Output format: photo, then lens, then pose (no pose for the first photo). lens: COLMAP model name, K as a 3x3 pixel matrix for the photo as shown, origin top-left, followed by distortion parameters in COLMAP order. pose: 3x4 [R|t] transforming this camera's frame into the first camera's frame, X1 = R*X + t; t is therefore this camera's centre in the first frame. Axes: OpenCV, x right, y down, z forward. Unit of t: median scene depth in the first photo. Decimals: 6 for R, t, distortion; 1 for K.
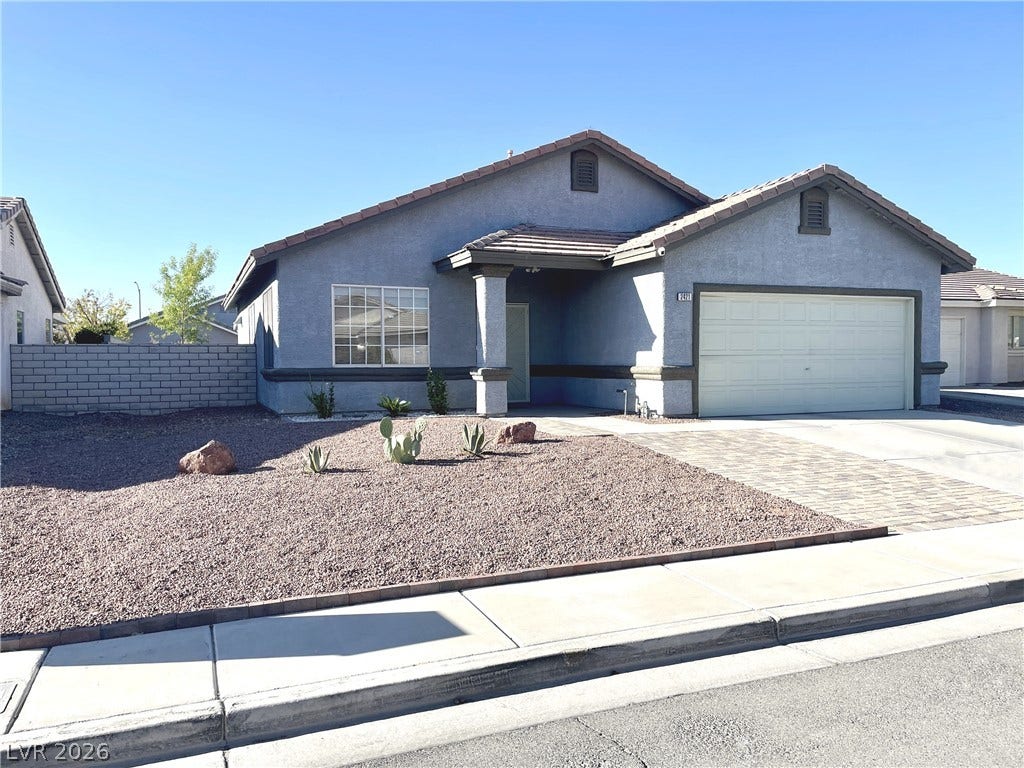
lens RADIAL K [[763.6, 0, 512.0], [0, 763.6, 384.0], [0, 0, 1]] dist [0.005656, 0.001275]
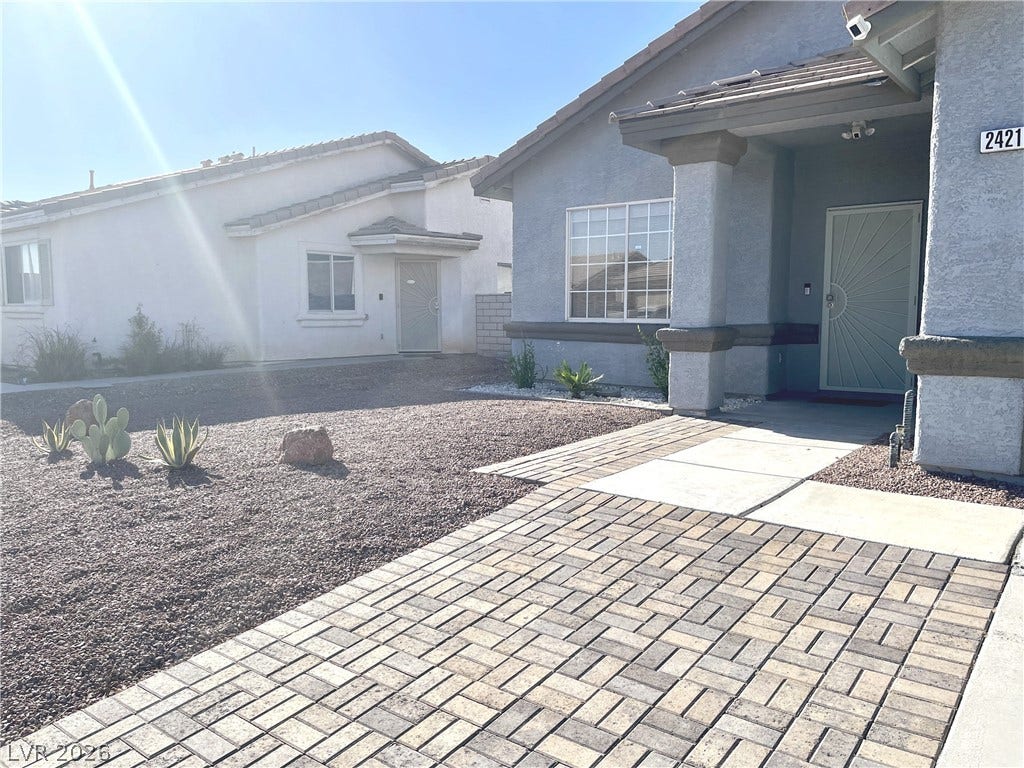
lens RADIAL K [[763.6, 0, 512.0], [0, 763.6, 384.0], [0, 0, 1]] dist [0.005656, 0.001275]
pose [[0.474591, 0.089799, -0.875614, 0.397425], [-0.027401, 0.995807, 0.087274, -0.024049], [0.879780, -0.017427, 0.475062, 0.593565]]
